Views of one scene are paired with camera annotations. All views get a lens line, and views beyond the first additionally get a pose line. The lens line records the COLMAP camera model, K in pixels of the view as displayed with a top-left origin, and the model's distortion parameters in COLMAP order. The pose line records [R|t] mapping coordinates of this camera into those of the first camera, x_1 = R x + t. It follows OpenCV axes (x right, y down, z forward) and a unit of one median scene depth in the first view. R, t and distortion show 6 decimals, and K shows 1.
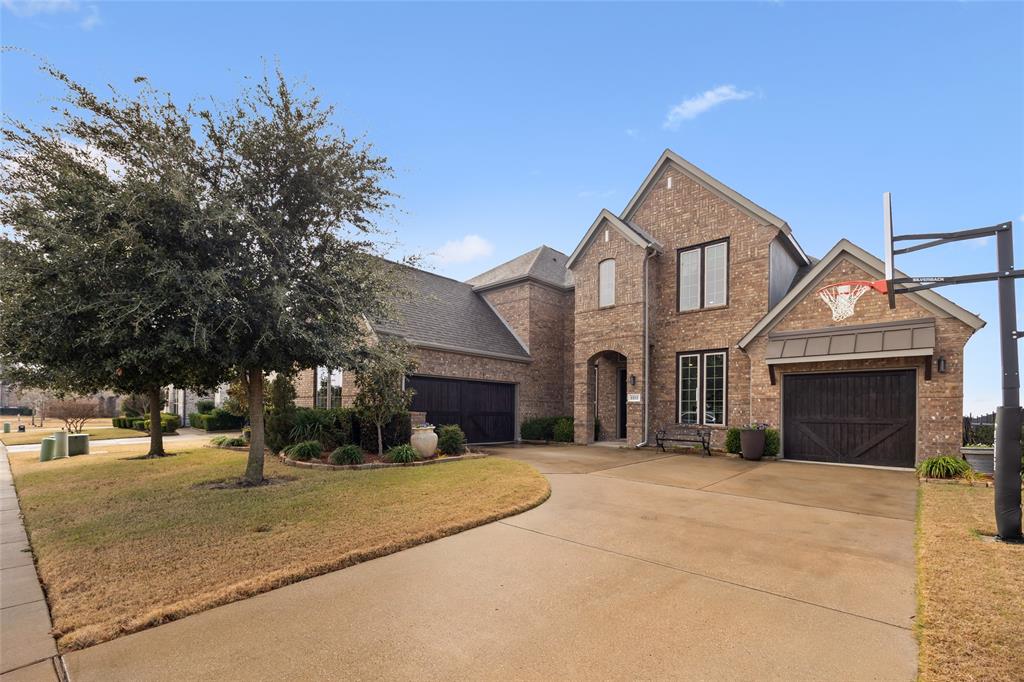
lens RADIAL K [[392.4, 0, 513.4], [0, 392.4, 343.4], [0, 0, 1]] dist [-0.001990, -0.000011]
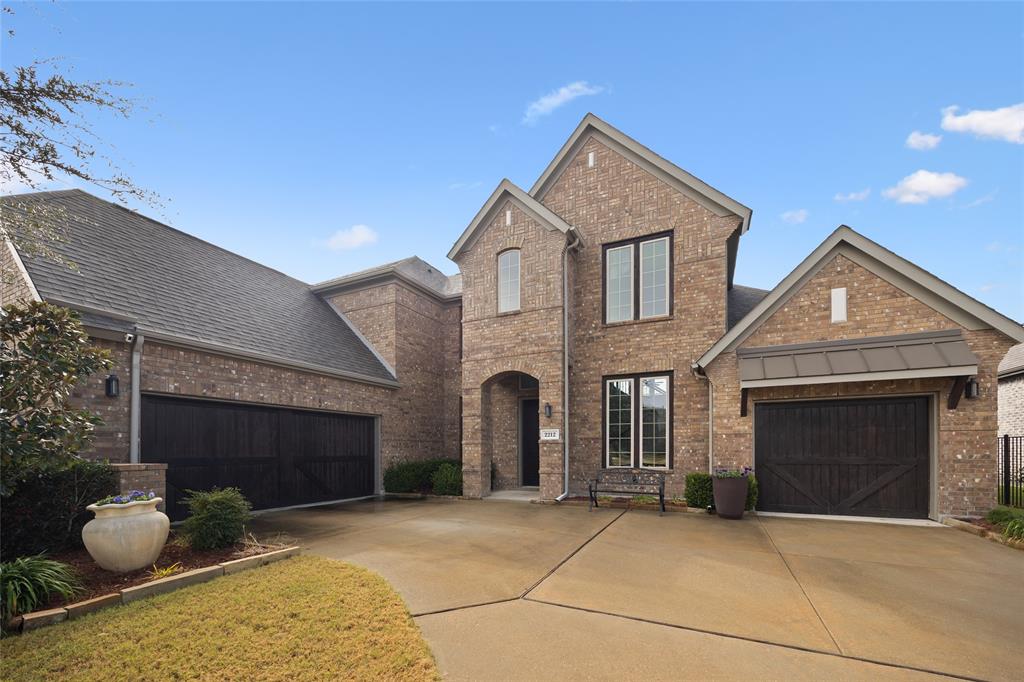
lens RADIAL K [[409.0, 0, 582.3], [0, 409.0, 448.6], [0, 0, 1]] dist [-0.003078, -0.000127]
pose [[0.894558, -0.018017, 0.446588, 0.016008], [-0.056888, 0.986471, 0.153751, 0.038969], [-0.443316, -0.162944, 0.881431, 0.262066]]
